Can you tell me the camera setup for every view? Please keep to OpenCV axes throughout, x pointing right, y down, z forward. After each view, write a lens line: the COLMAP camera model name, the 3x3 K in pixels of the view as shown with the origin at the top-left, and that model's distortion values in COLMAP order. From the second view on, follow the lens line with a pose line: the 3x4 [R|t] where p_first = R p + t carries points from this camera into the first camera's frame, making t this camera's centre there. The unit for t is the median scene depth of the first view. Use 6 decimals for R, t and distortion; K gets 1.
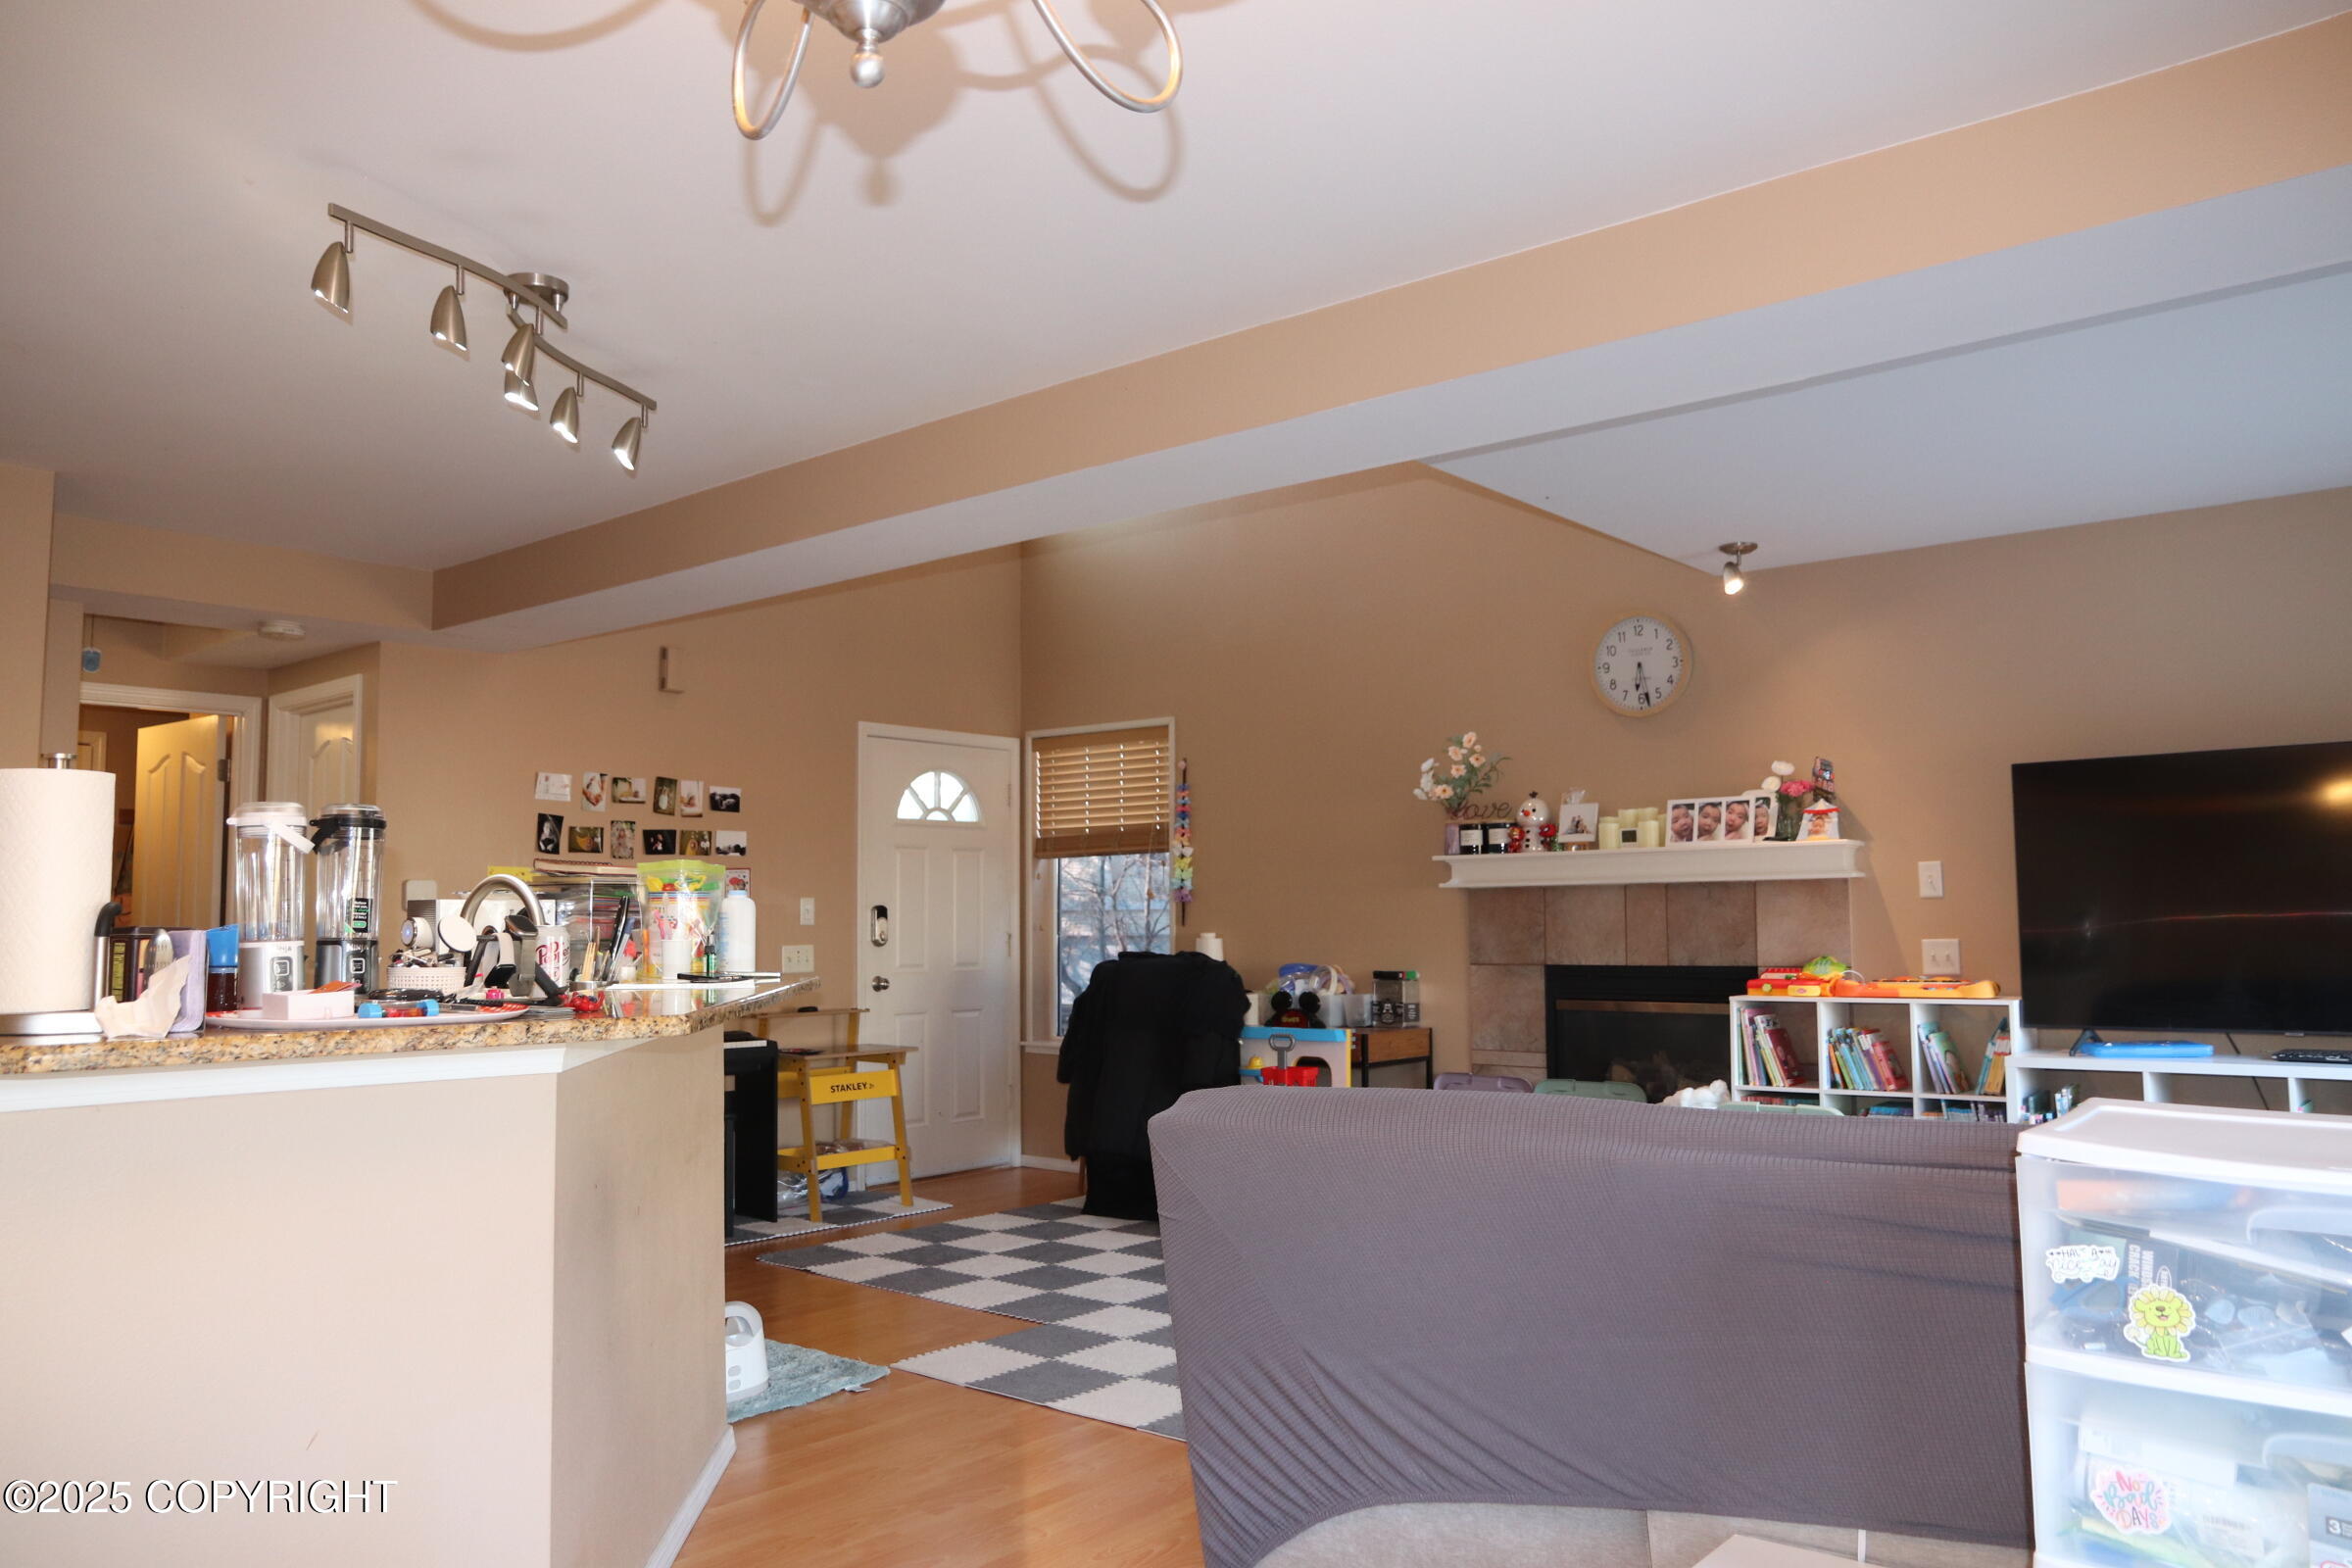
lens RADIAL K [[1693.4, 0, 1194.9], [0, 1693.4, 779.3], [0, 0, 1]] dist [-0.110395, 0.091579]
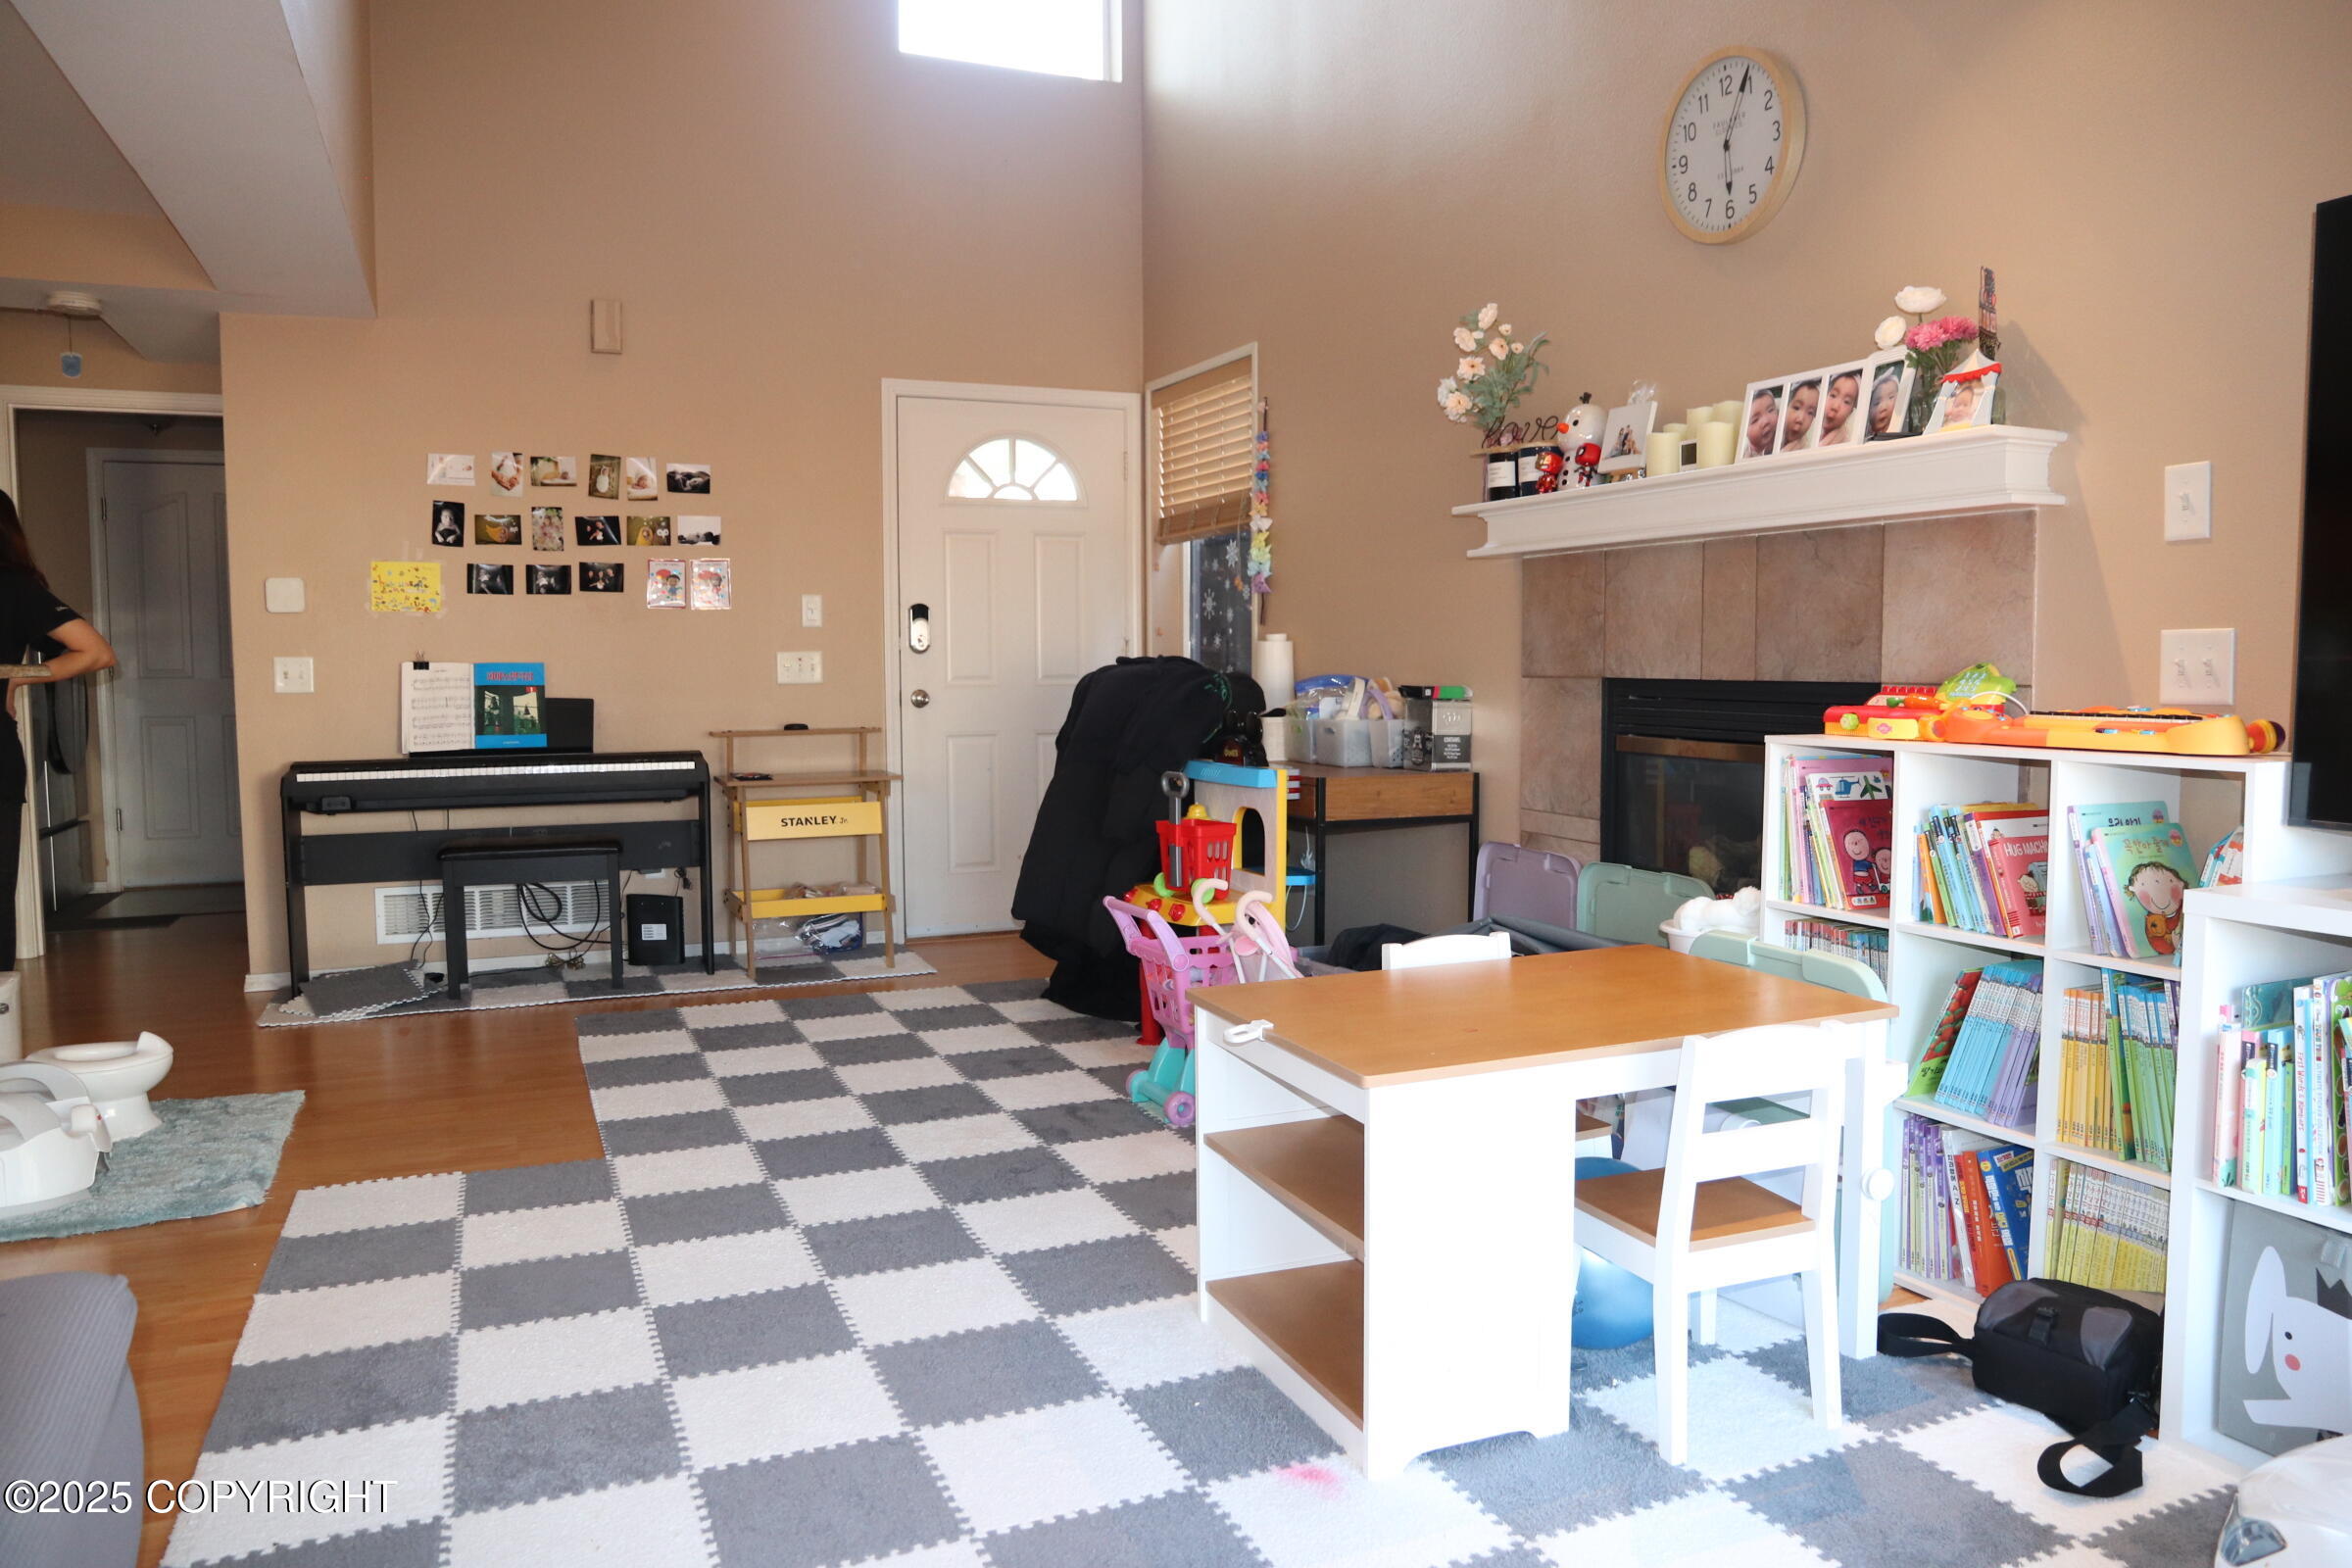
lens RADIAL K [[1639.1, 0, 1188.9], [0, 1639.1, 781.8], [0, 0, 1]] dist [-0.118149, 0.080061]
pose [[0.894185, 0.036293, -0.446224, 0.357971], [0.035617, 0.987782, 0.151714, 0.055192], [0.446278, -0.151554, 0.881968, 0.427112]]
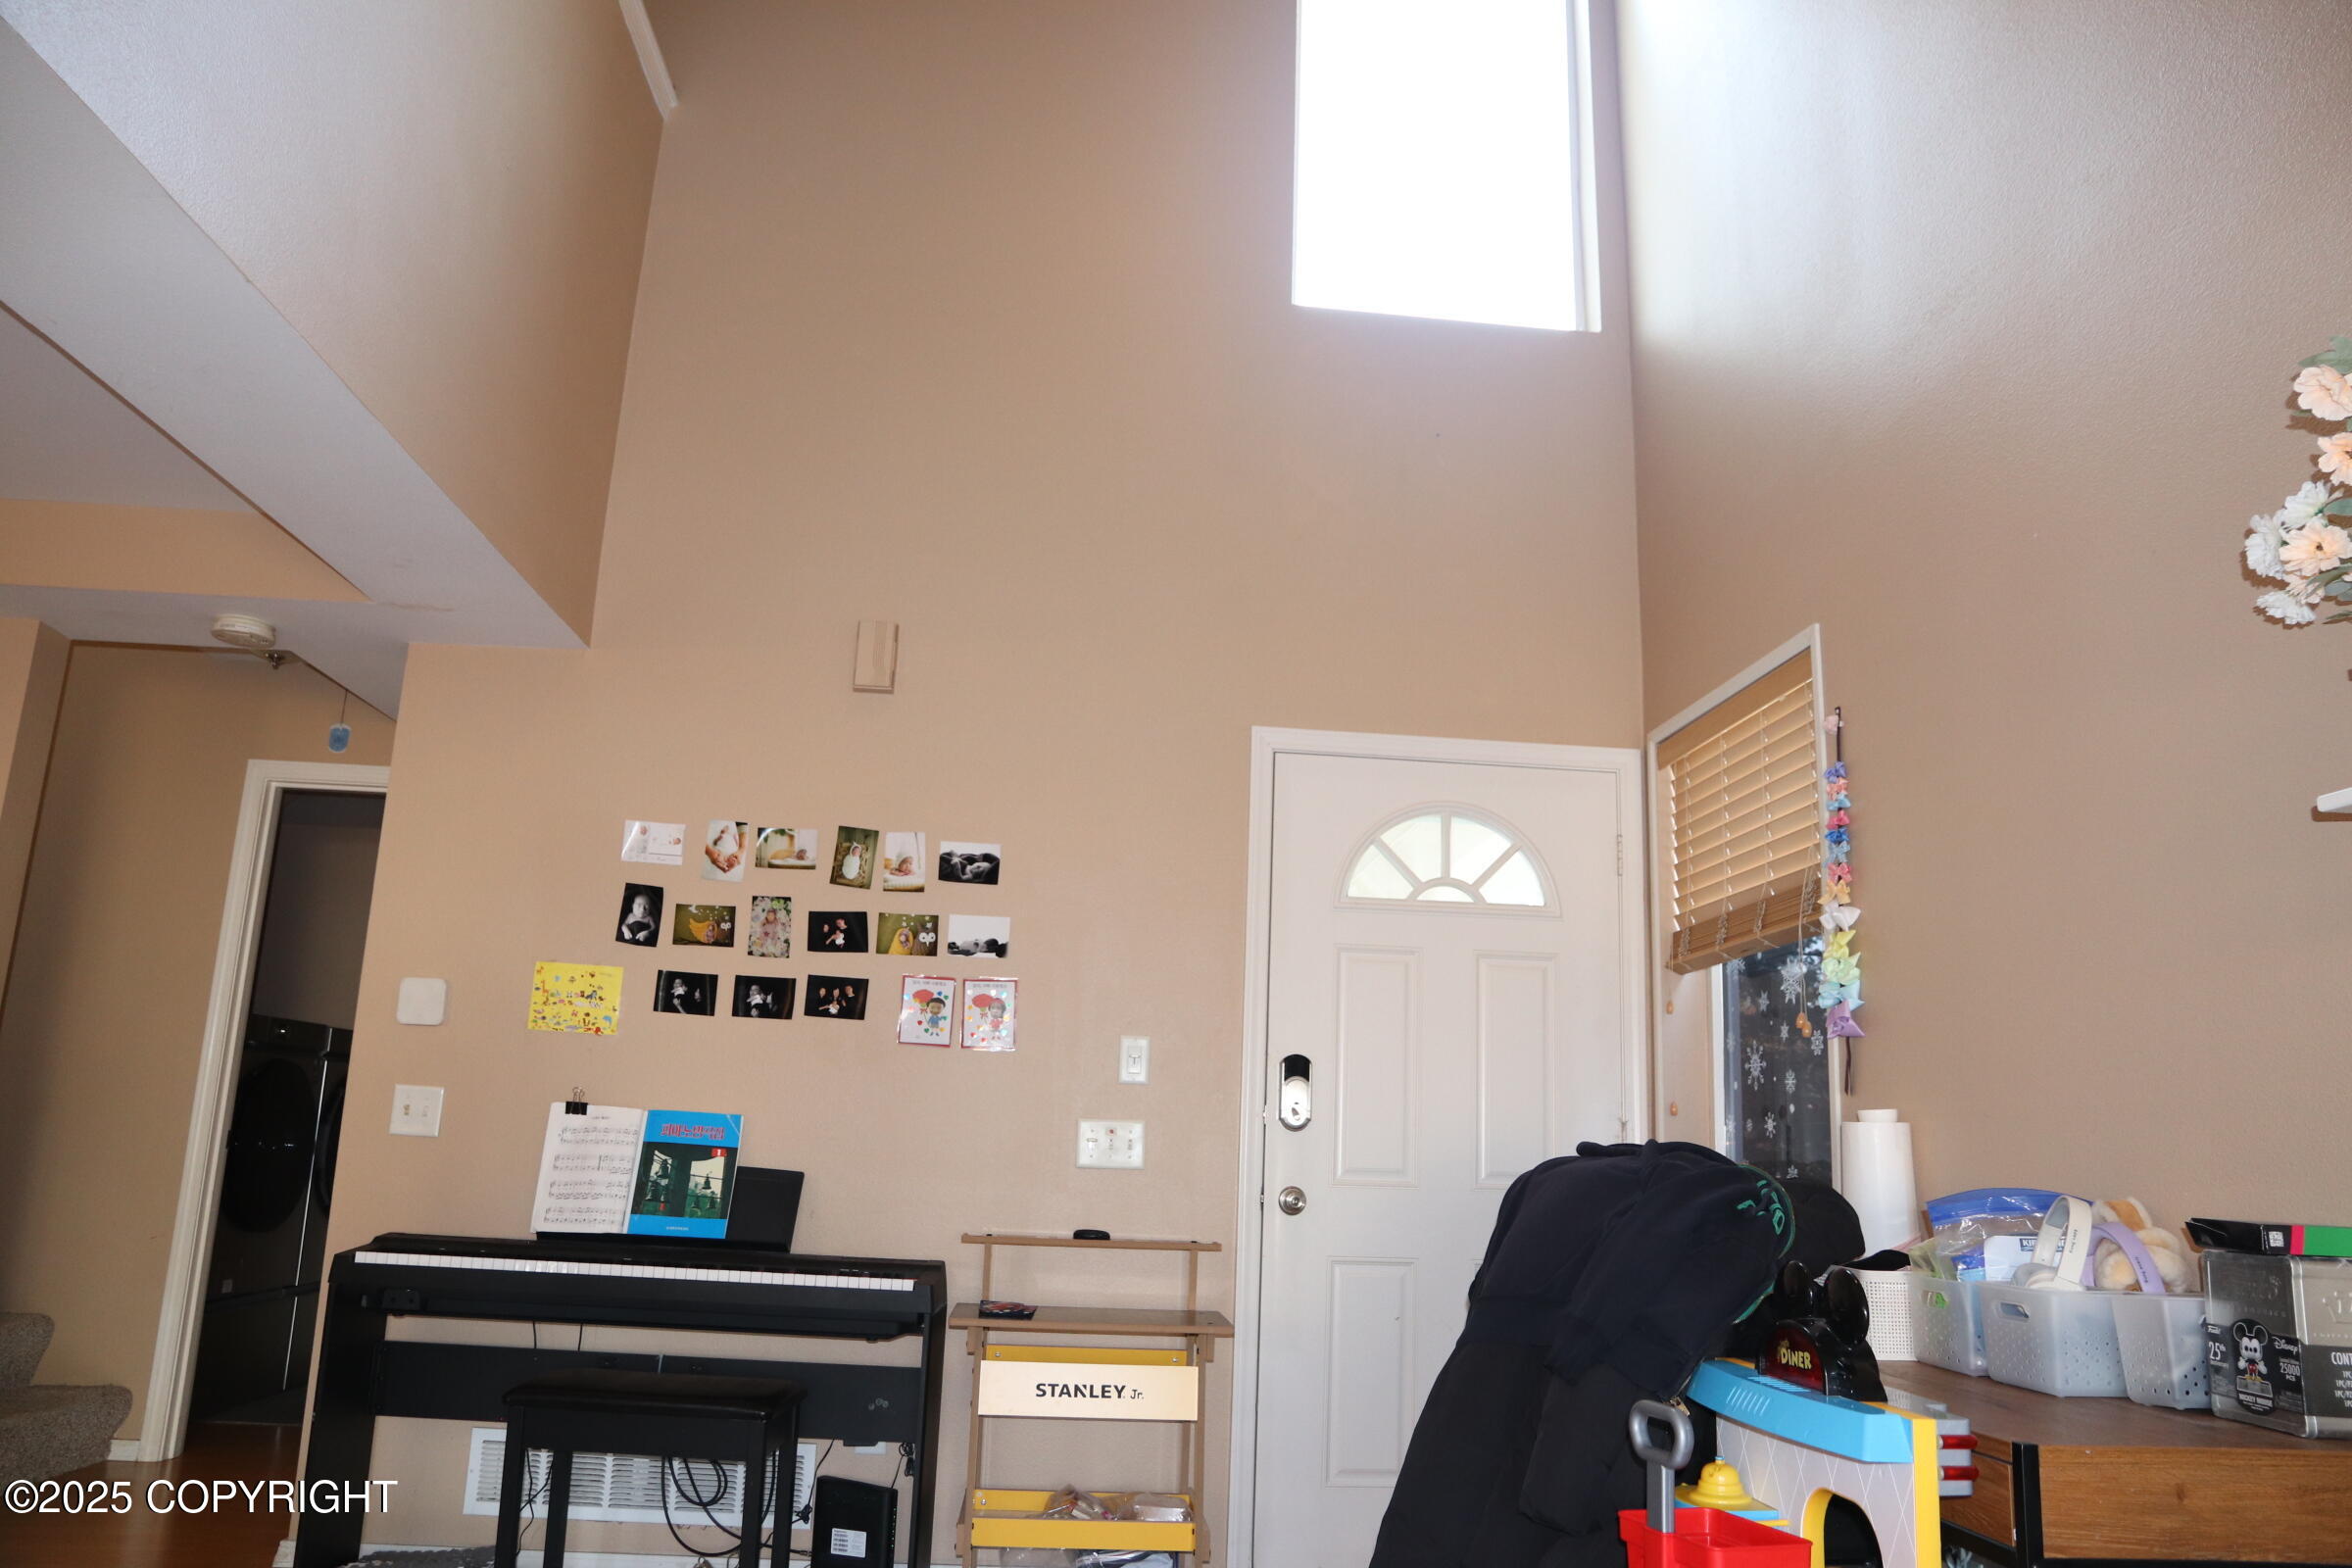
lens RADIAL K [[1639.1, 0, 1161.5], [0, 1639.1, 775.5], [0, 0, 1]] dist [-0.118149, 0.080061]
pose [[0.689359, -0.127141, -0.713176, 0.210417], [0.015674, 0.986865, -0.160783, 0.086591], [0.724250, 0.099659, 0.682297, 0.745381]]
